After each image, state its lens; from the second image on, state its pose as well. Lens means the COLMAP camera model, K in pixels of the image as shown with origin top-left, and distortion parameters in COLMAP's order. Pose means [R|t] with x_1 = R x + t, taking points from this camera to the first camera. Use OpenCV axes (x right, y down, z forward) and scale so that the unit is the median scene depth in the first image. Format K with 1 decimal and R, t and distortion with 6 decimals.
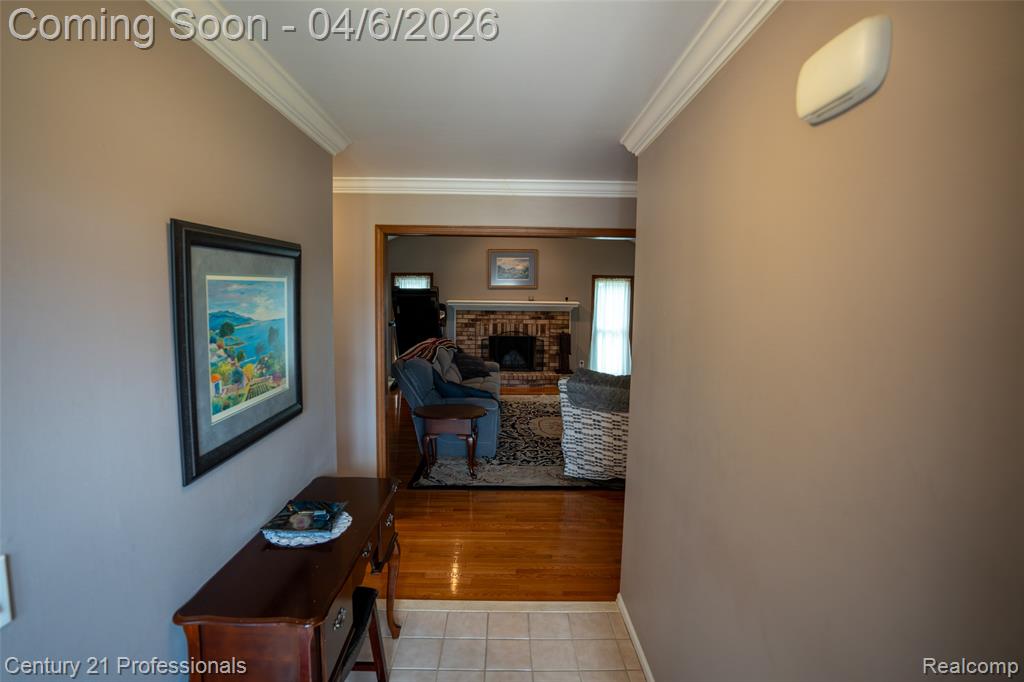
lens RADIAL K [[509.1, 0, 514.0], [0, 509.1, 339.0], [0, 0, 1]] dist [-0.002160, -0.000125]
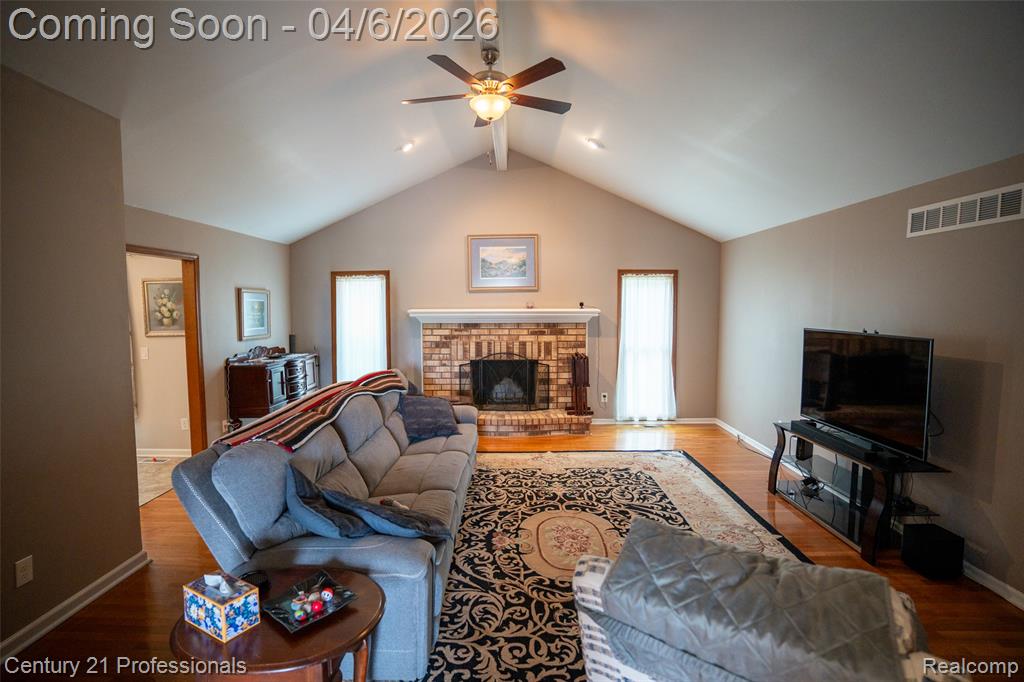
lens RADIAL K [[509.1, 0, 508.7], [0, 509.1, 343.4], [0, 0, 1]] dist [-0.002160, -0.000125]
pose [[0.999363, -0.013611, -0.032975, 0.026781], [0.013429, 0.999893, -0.005753, -0.023628], [0.033050, 0.005307, 0.999440, 0.307873]]
